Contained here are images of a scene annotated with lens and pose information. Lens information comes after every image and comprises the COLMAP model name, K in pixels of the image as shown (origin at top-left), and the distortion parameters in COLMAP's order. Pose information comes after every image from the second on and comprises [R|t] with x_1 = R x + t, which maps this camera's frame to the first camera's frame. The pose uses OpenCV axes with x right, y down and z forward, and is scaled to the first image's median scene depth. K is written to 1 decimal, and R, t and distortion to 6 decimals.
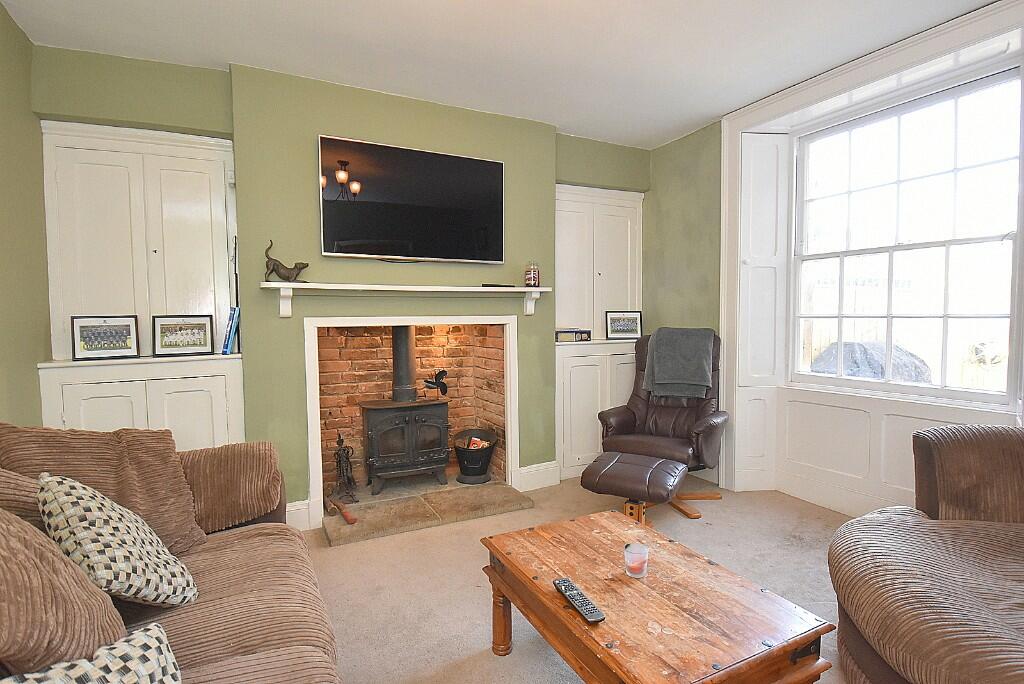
lens RADIAL K [[517.9, 0, 511.6], [0, 517.9, 342.6], [0, 0, 1]] dist [-0.004051, -0.002028]
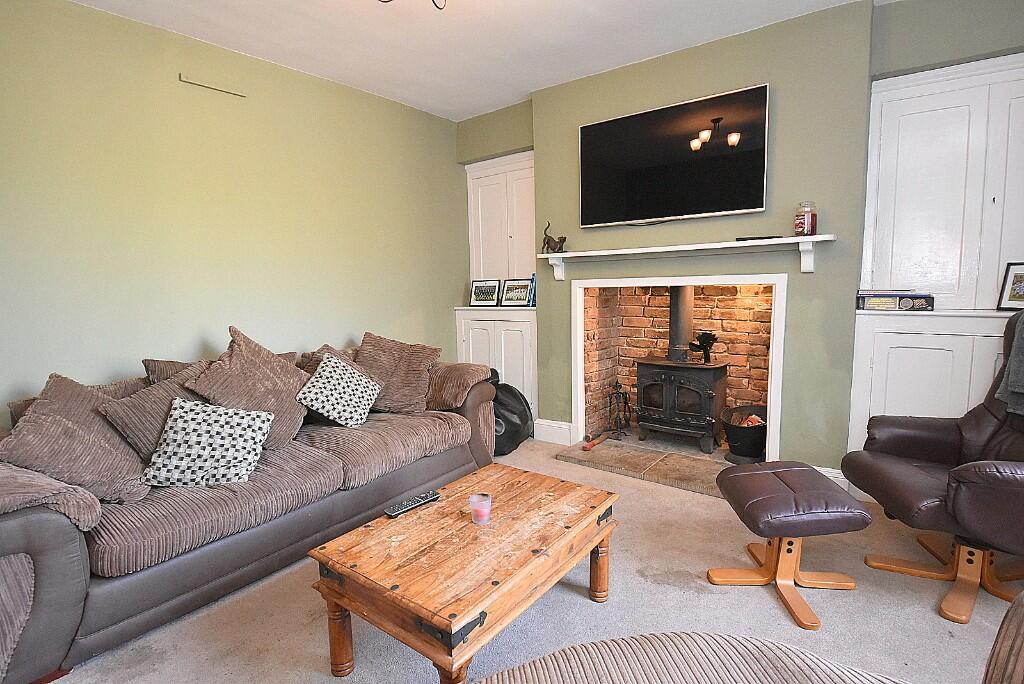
lens RADIAL K [[512.6, 0, 511.0], [0, 512.6, 340.5], [0, 0, 1]] dist [0.012385, -0.002086]
pose [[0.433348, 0.100787, -0.895573, 0.569147], [-0.023992, 0.994665, 0.100329, -0.020527], [0.900907, -0.021991, 0.433454, 0.281617]]
